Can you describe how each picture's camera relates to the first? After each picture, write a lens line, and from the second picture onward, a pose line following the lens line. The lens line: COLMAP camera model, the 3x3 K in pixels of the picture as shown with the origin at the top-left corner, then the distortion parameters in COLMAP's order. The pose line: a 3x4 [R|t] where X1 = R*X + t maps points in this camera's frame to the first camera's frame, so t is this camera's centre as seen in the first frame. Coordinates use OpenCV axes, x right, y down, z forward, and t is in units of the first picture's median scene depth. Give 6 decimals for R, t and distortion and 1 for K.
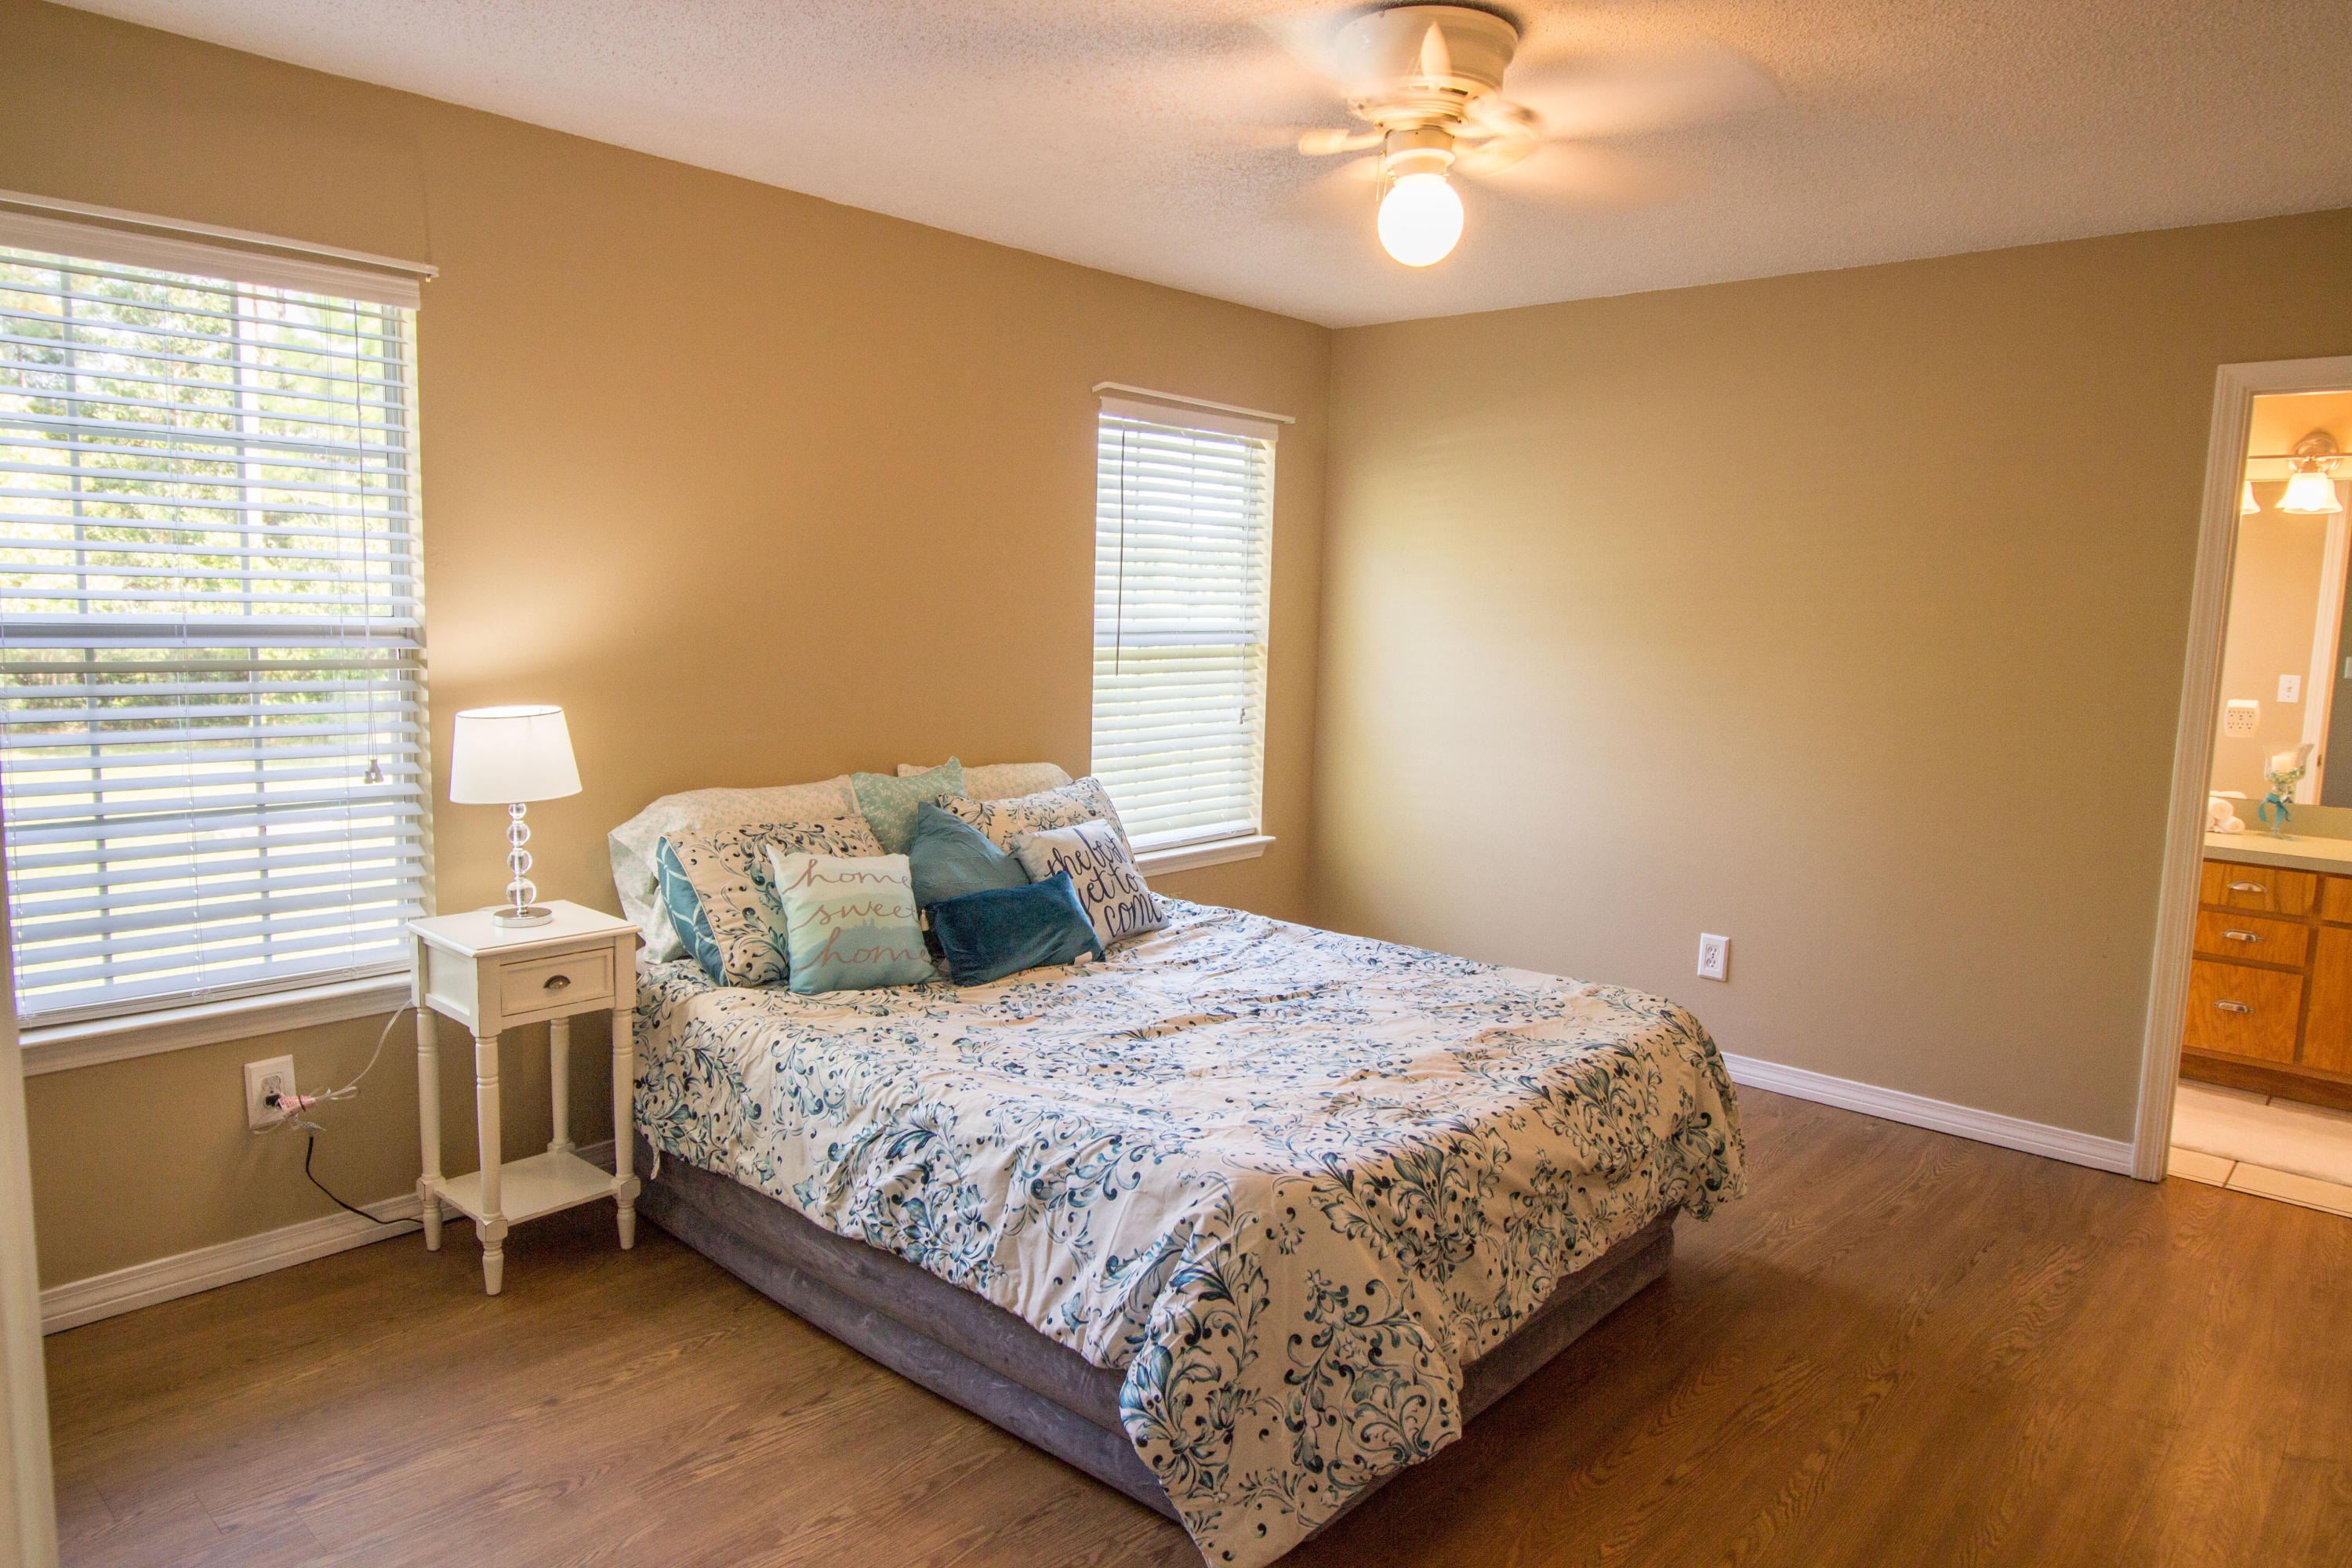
lens RADIAL K [[1448.2, 0, 1178.2], [0, 1448.2, 776.4], [0, 0, 1]] dist [0.002886, -0.001748]
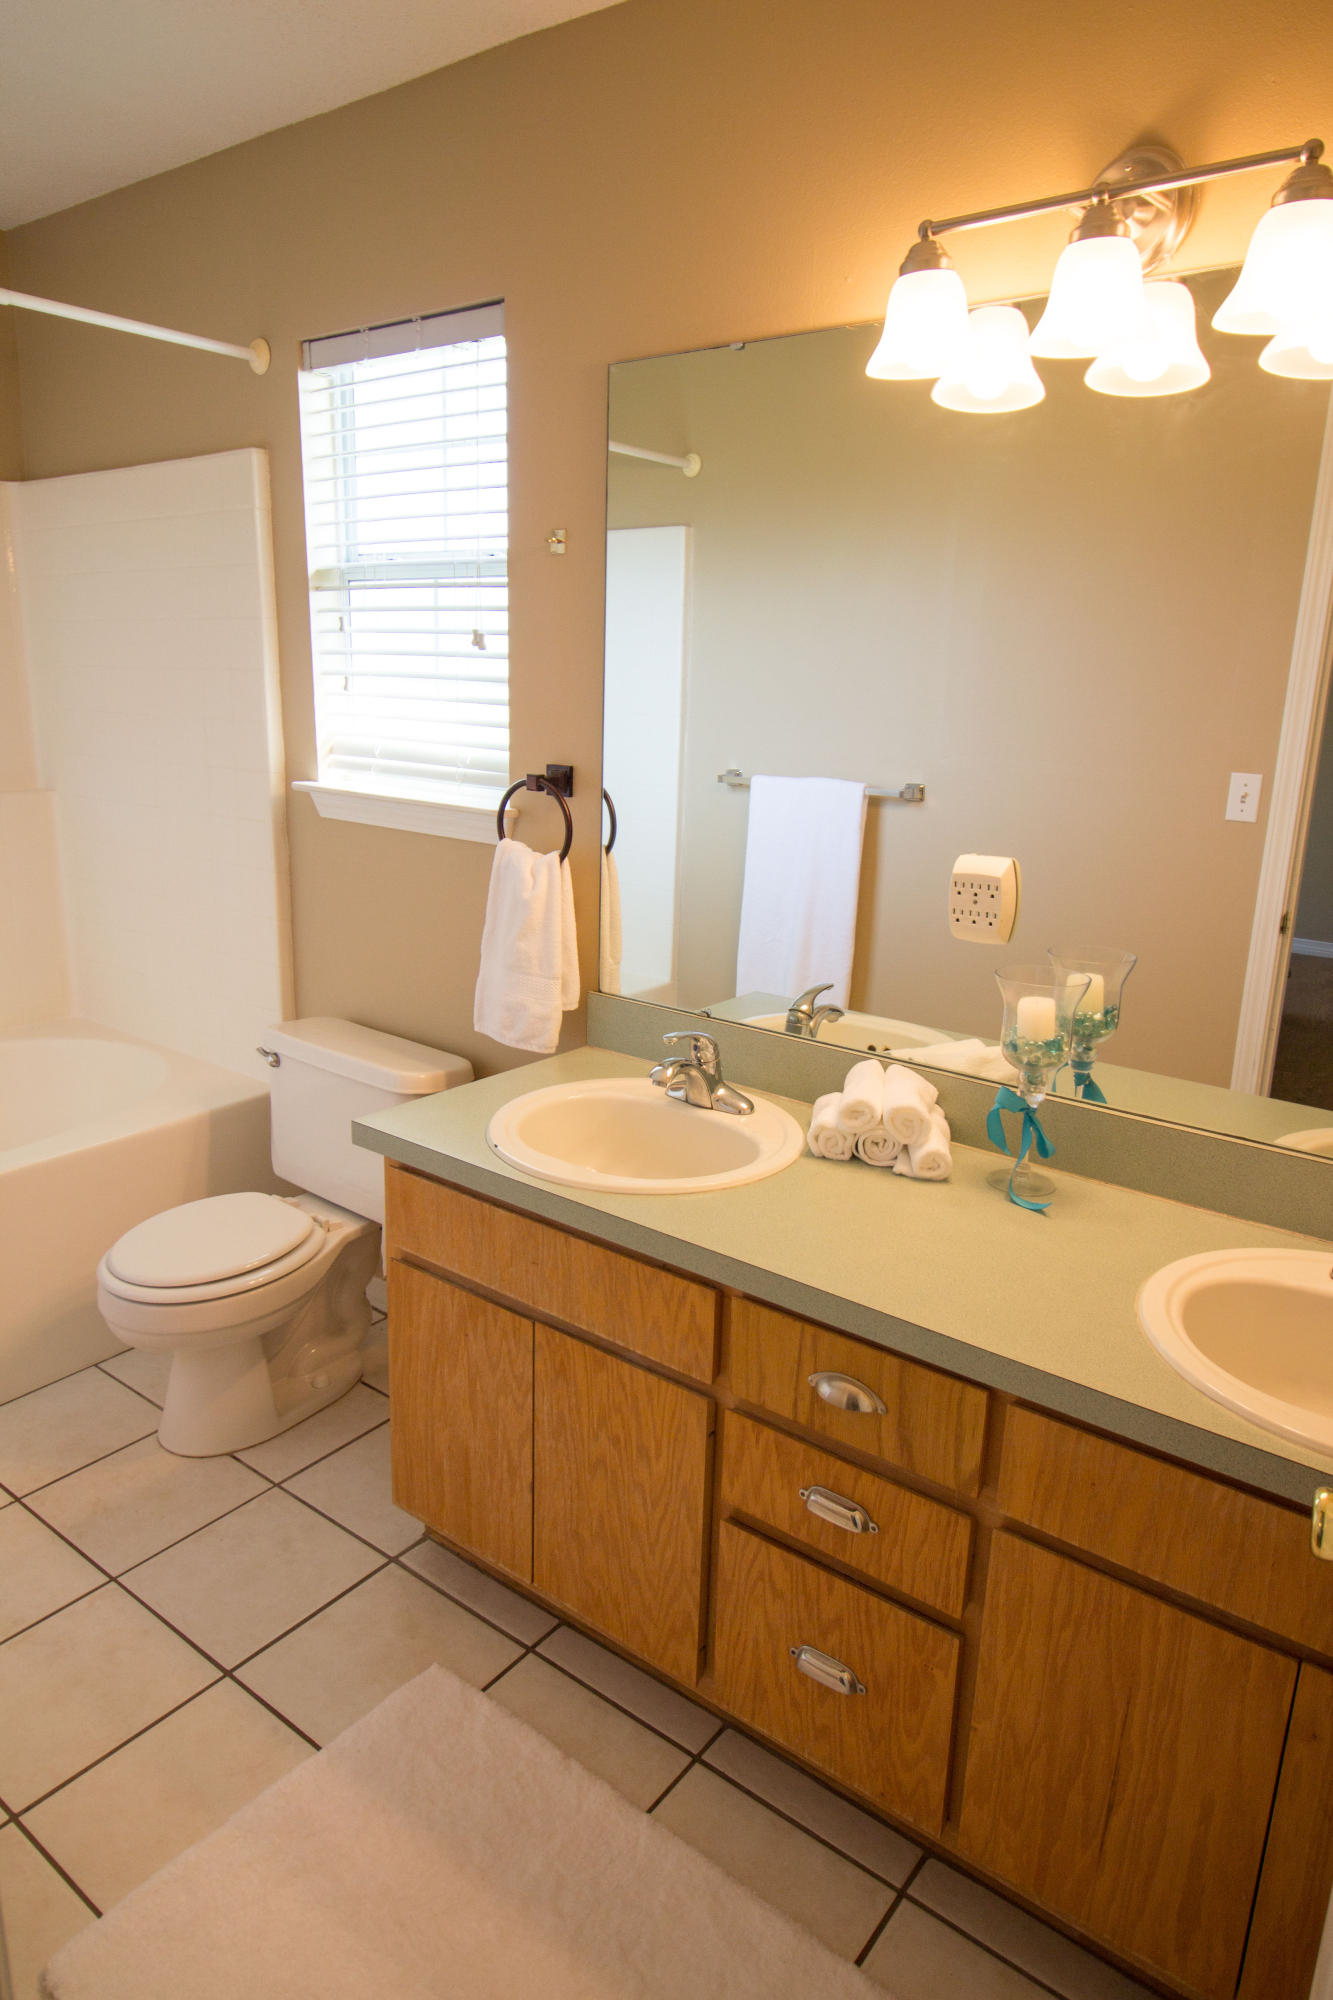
lens RADIAL K [[1231.5, 0, 663.8], [0, 1231.5, 1004.6], [0, 0, 1]] dist [0.002886, -0.001748]
pose [[0.996342, -0.025207, 0.081647, 0.670442], [0.014005, 0.990750, 0.134975, -0.065555], [-0.084294, -0.133338, 0.987479, 0.708539]]
